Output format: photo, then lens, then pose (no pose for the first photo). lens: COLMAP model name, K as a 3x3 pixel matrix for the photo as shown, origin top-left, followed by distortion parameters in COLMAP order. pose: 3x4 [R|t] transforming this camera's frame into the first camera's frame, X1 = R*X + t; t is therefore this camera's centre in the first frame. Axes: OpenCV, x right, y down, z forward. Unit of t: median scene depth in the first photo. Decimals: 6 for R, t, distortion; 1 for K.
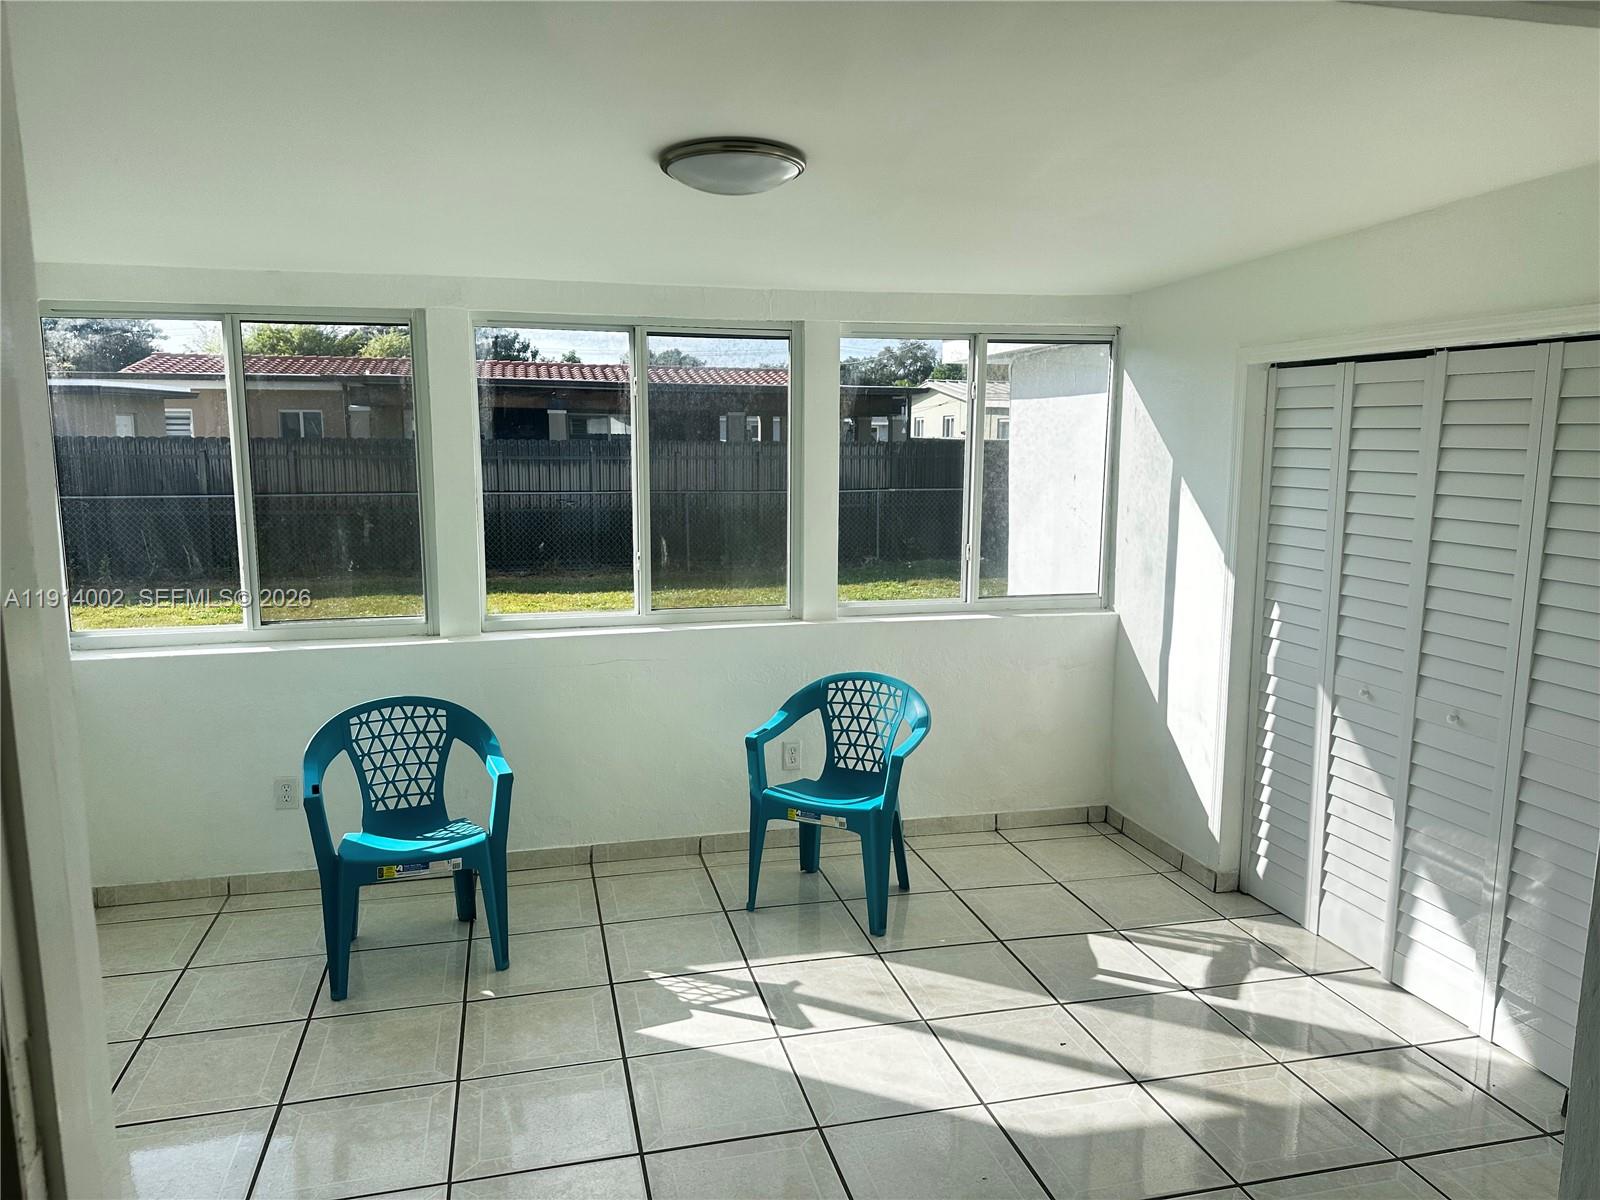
lens RADIAL K [[1119.2, 0, 784.3], [0, 1119.2, 599.9], [0, 0, 1]] dist [0.069816, -0.070801]
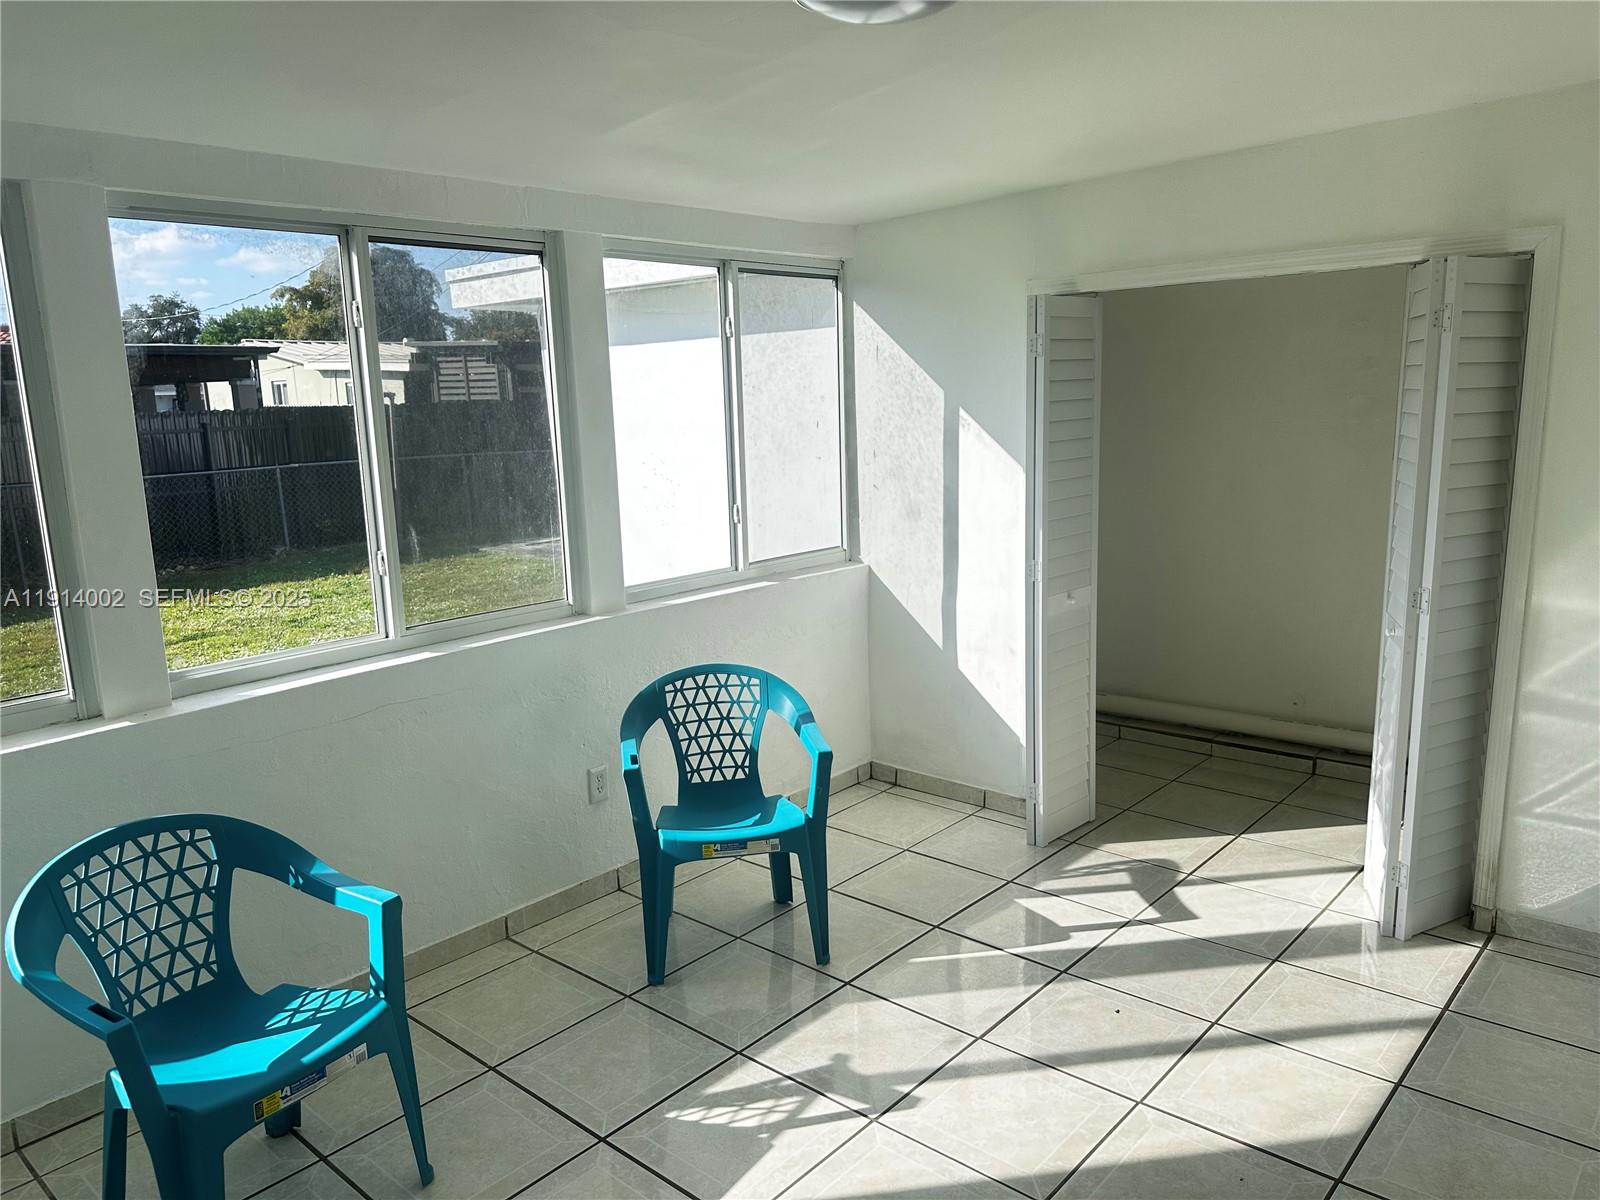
lens RADIAL K [[1119.2, 0, 766.6], [0, 1119.2, 600.7], [0, 0, 1]] dist [0.069816, -0.070801]
pose [[0.844334, -0.129471, 0.519940, -0.319237], [0.112819, 0.991571, 0.063705, -0.031102], [-0.523805, 0.004870, 0.851824, 0.265753]]
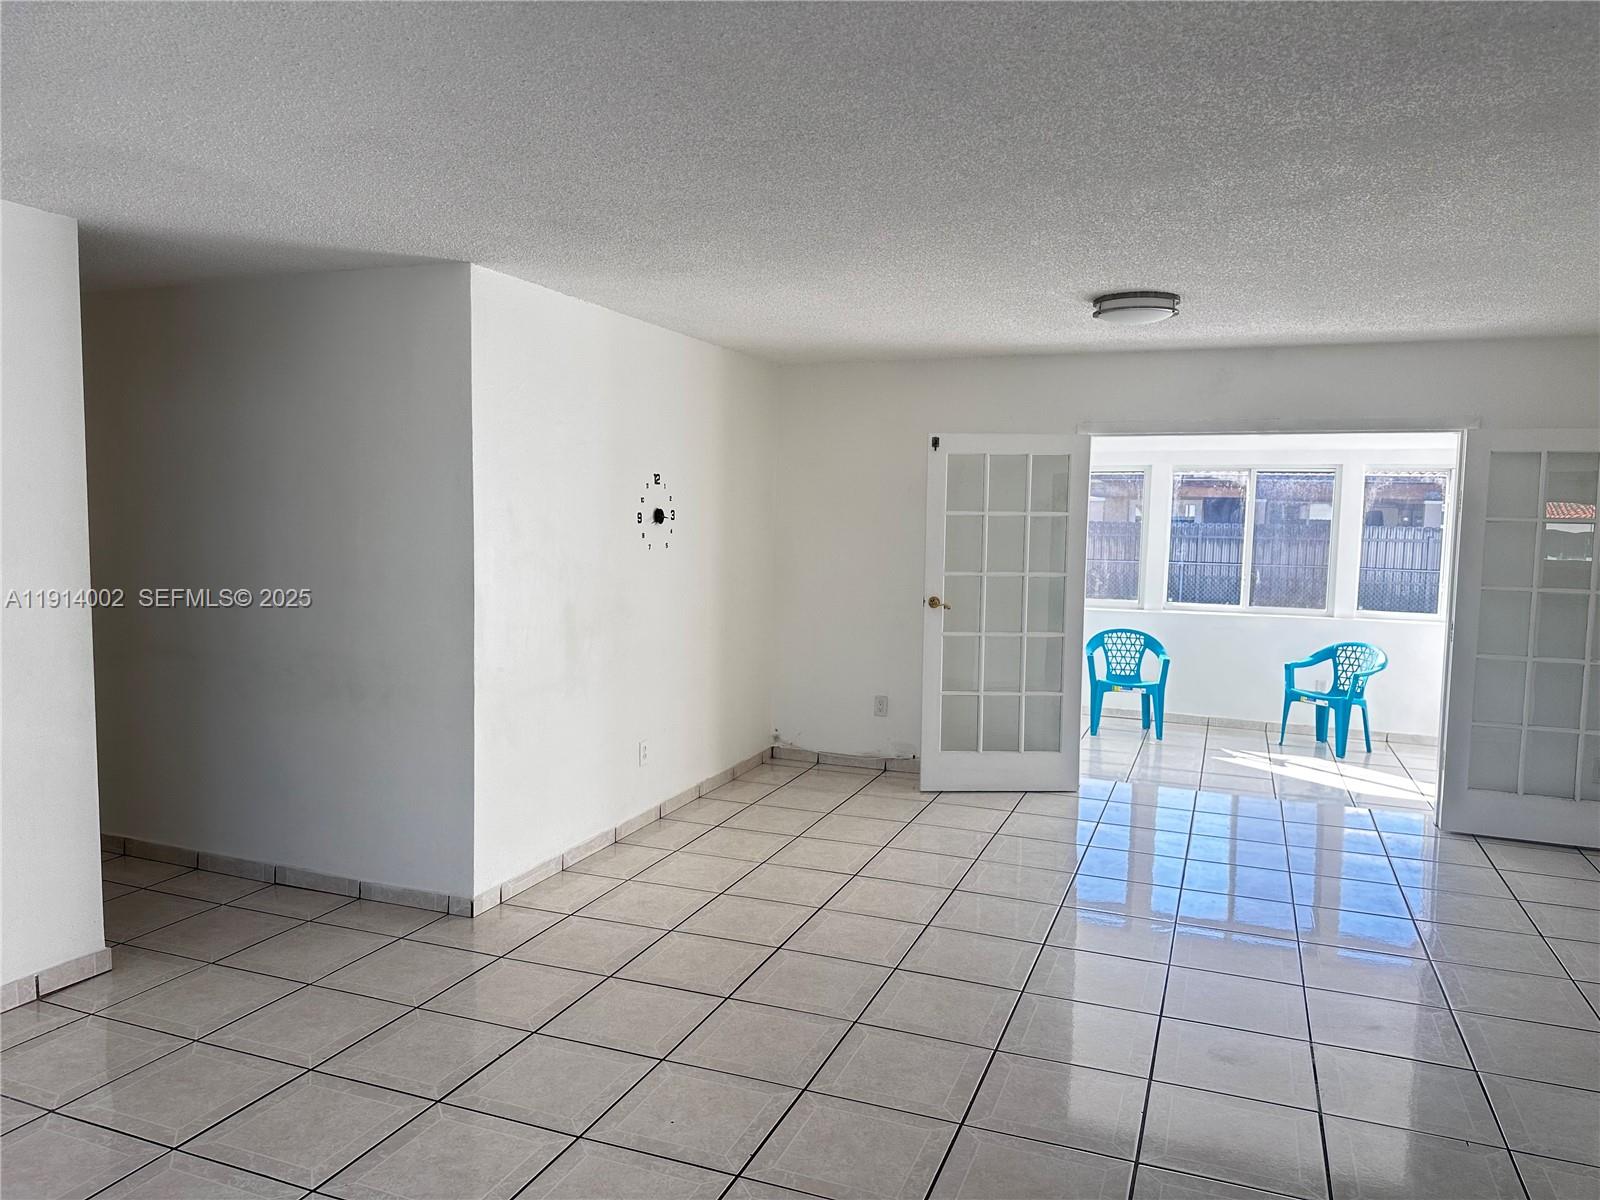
lens RADIAL K [[1119.2, 0, 803.0], [0, 1119.2, 608.1], [0, 0, 1]] dist [0.069816, -0.070801]
pose [[0.830010, 0.069144, -0.553447, 0.361198], [-0.104023, 0.994066, -0.031813, 0.169997], [0.547963, 0.083976, 0.832277, -1.205136]]
